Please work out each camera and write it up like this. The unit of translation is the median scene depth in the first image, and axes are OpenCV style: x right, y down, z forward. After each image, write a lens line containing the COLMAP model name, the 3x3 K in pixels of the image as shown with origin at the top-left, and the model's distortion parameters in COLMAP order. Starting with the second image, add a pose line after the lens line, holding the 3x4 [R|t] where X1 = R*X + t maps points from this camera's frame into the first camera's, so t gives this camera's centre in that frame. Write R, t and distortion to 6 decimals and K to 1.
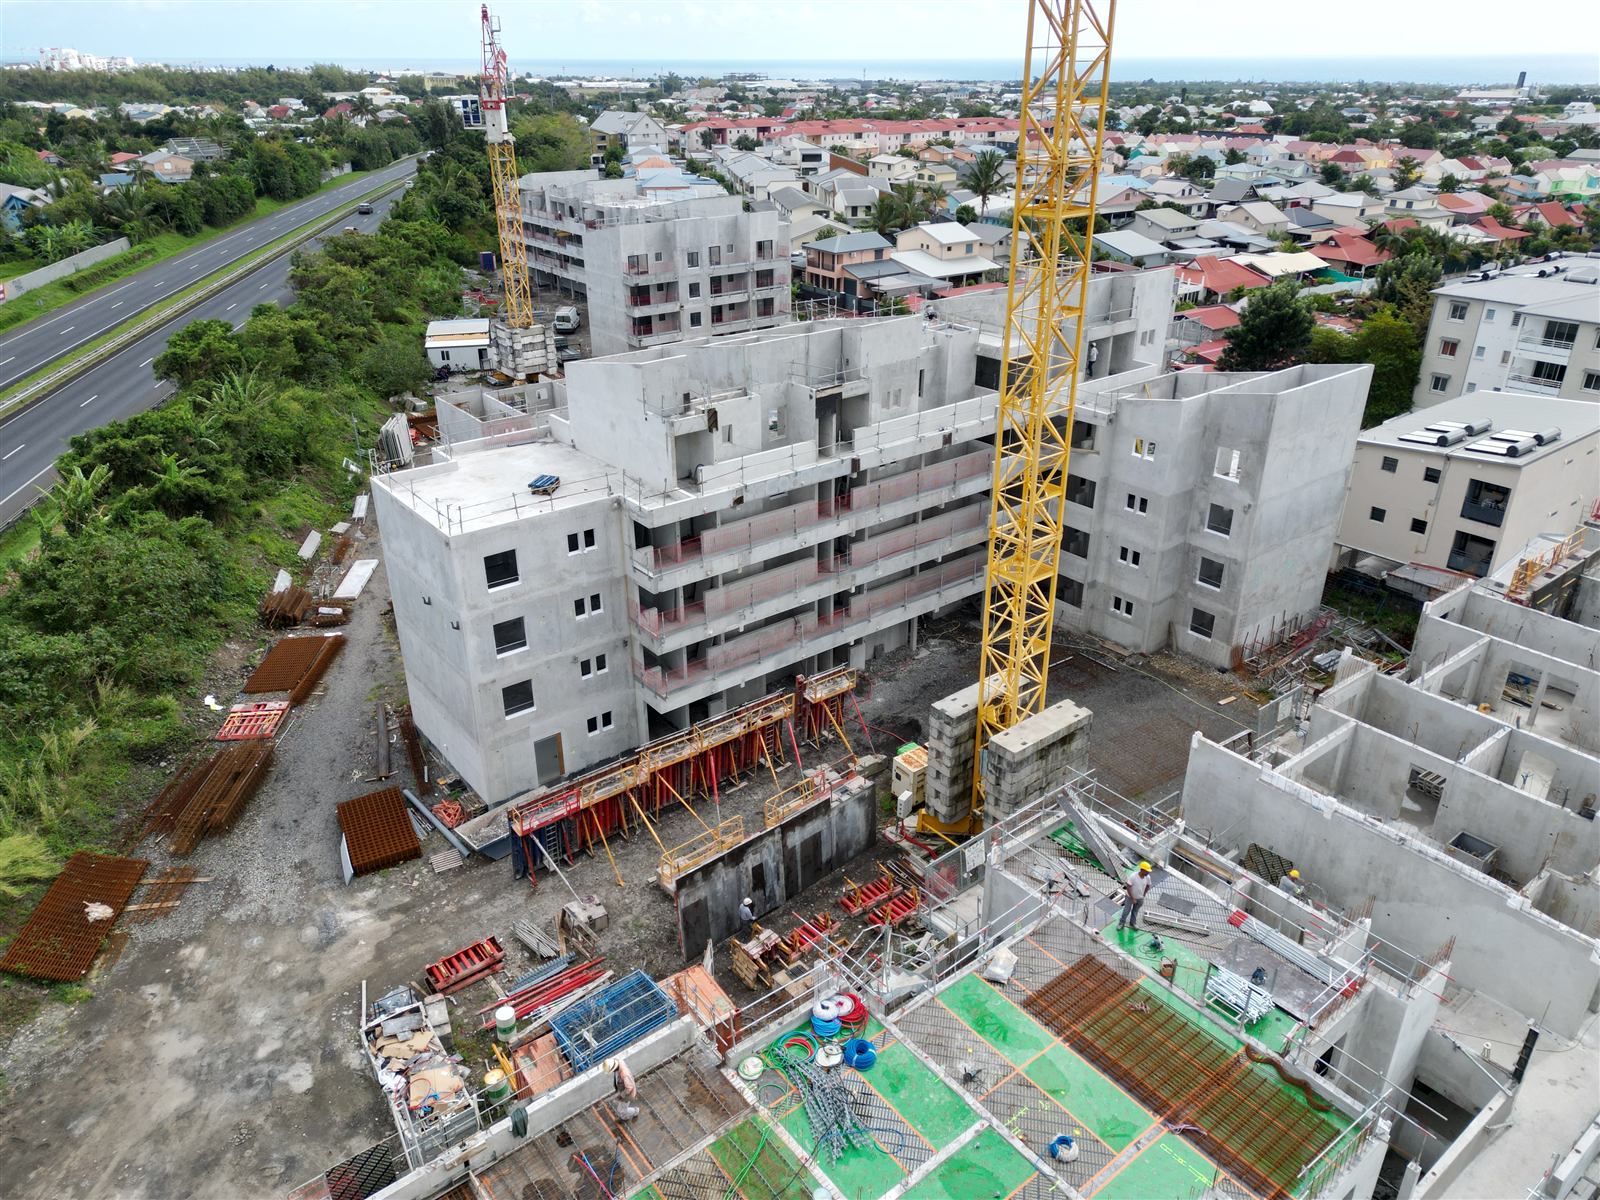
lens RADIAL K [[1110.8, 0, 800.0], [0, 1110.8, 600.0], [0, 0, 1]] dist [0.077562, -0.073033]
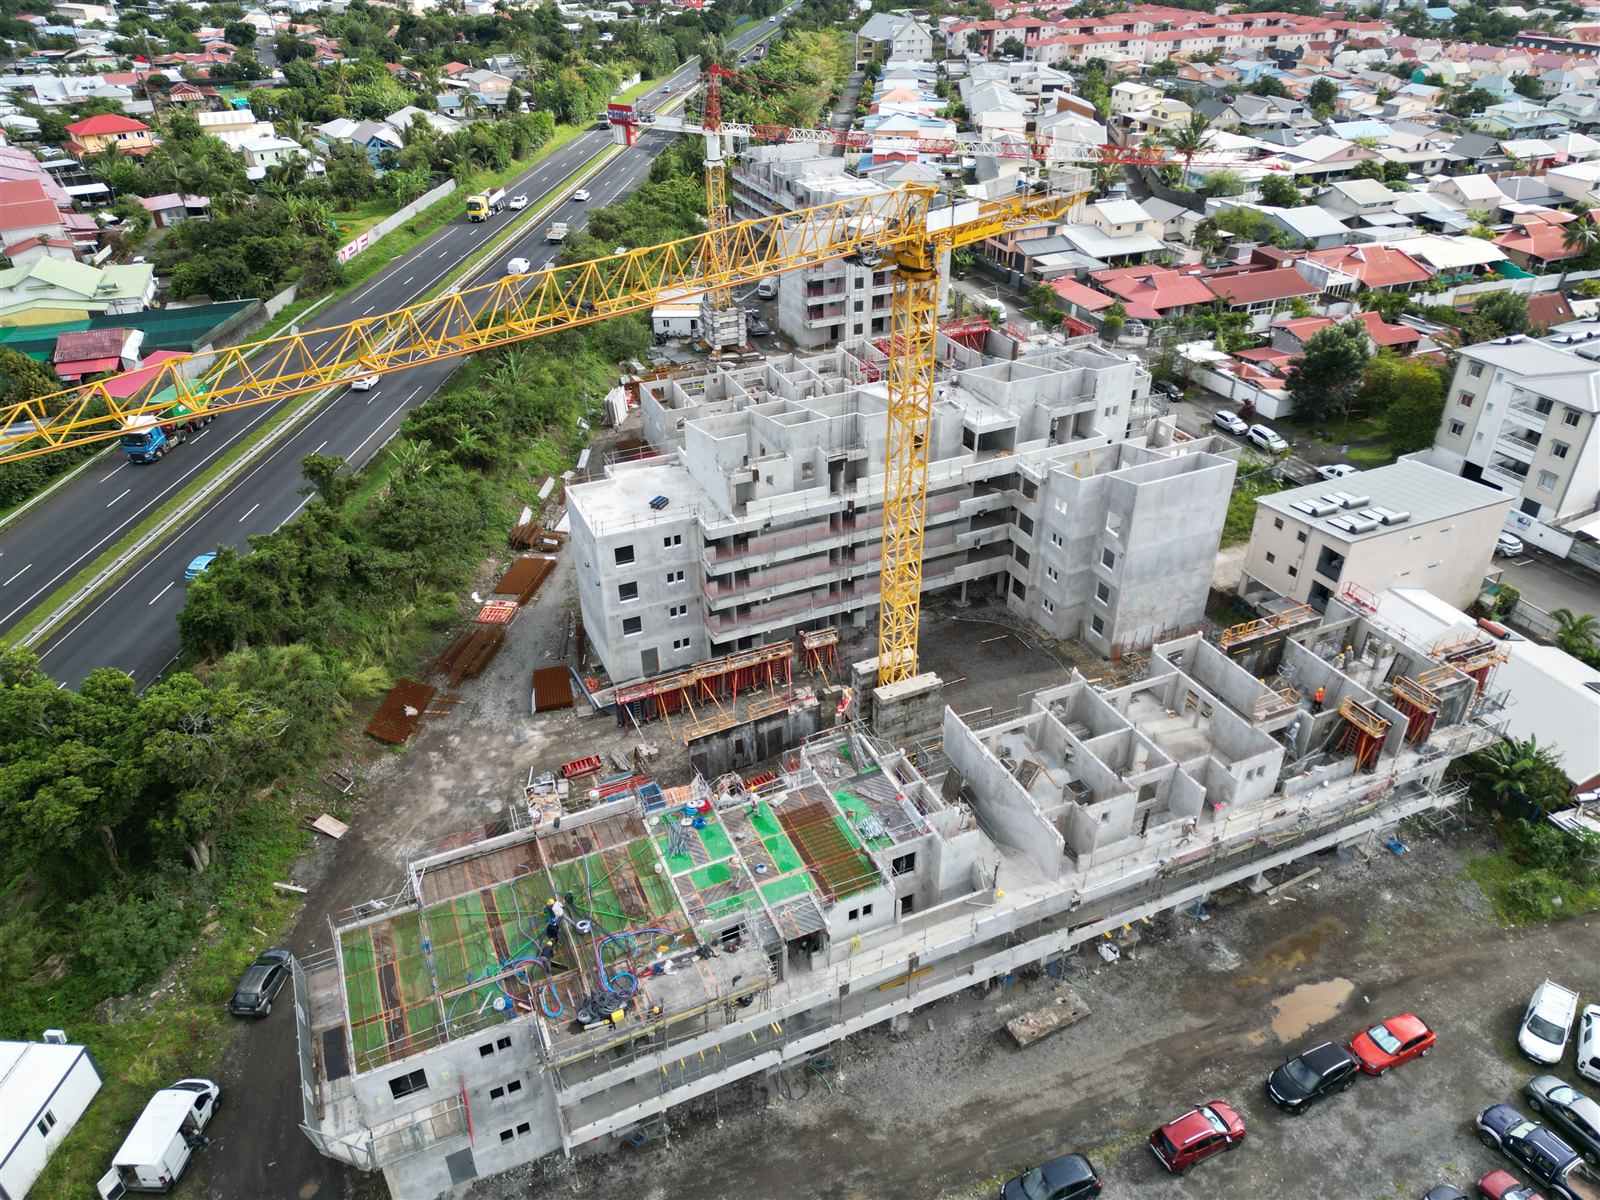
lens RADIAL K [[1110.8, 0, 800.0], [0, 1110.8, 600.0], [0, 0, 1]] dist [0.077562, -0.073033]
pose [[0.969400, 0.124625, -0.211502, 0.336509], [-0.099635, 0.987142, 0.124992, -0.180529], [0.224359, -0.100094, 0.969352, -0.570085]]
